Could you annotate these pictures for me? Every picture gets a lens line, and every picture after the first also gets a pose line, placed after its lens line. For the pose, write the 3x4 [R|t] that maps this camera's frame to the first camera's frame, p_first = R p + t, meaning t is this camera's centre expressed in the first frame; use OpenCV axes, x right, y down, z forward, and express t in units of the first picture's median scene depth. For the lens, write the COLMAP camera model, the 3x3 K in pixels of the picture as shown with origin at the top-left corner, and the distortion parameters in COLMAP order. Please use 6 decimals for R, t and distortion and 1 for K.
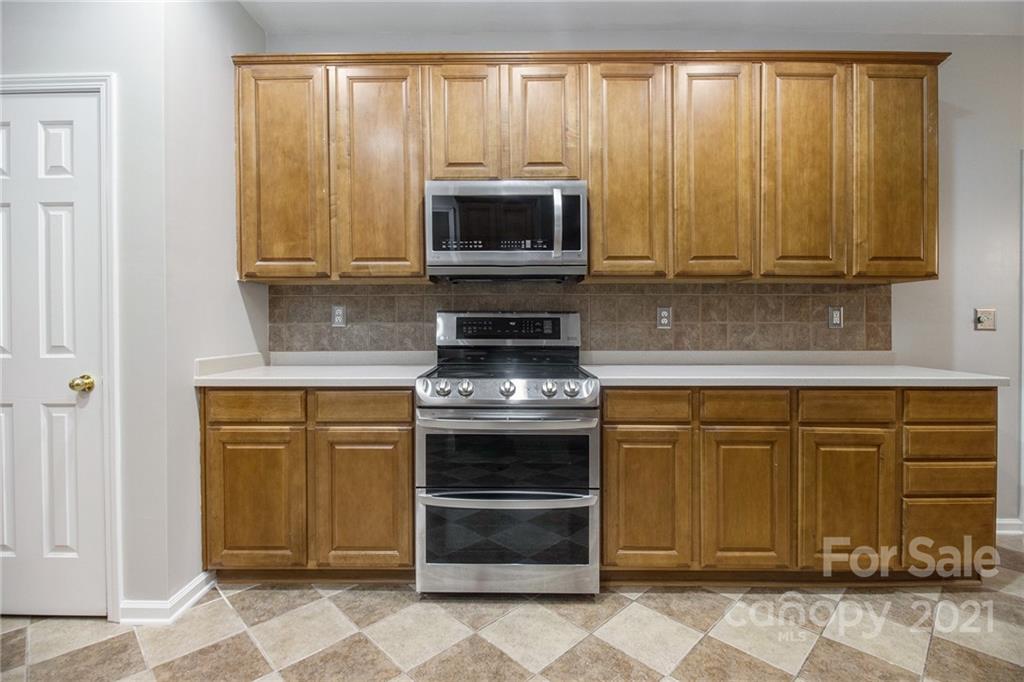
lens RADIAL K [[482.6, 0, 512.7], [0, 482.6, 324.9], [0, 0, 1]] dist [0.010434, -0.000307]
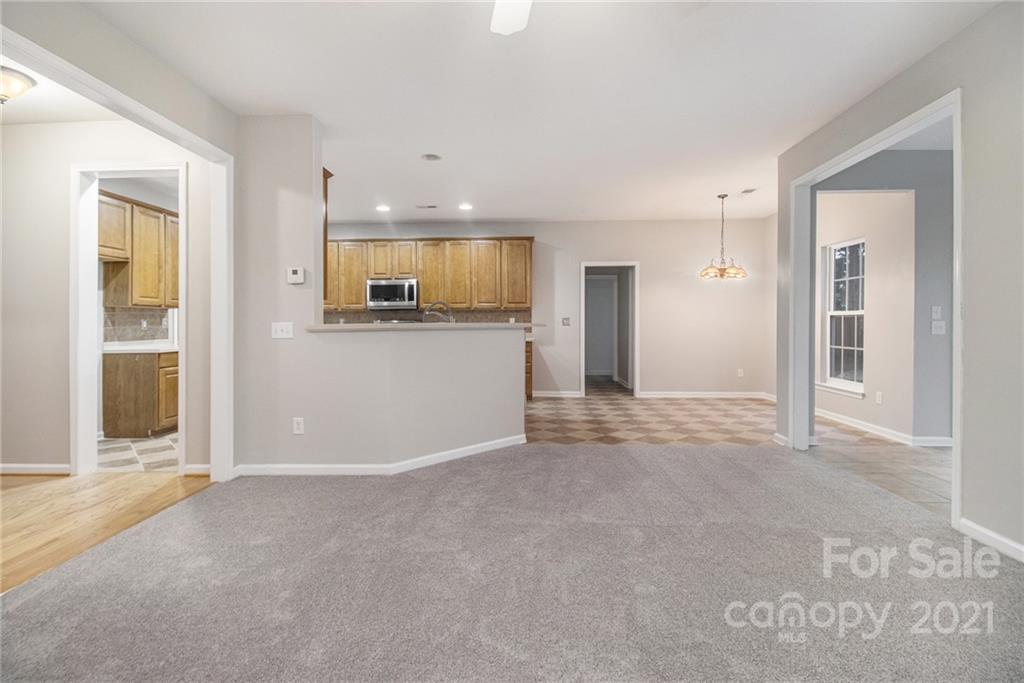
lens RADIAL K [[482.6, 0, 512.7], [0, 482.6, 325.4], [0, 0, 1]] dist [0.010434, -0.000307]
pose [[0.999782, -0.003207, -0.020624, 0.838853], [0.002994, 0.999942, -0.010376, 0.044438], [0.020656, 0.010312, 0.999733, -2.163569]]
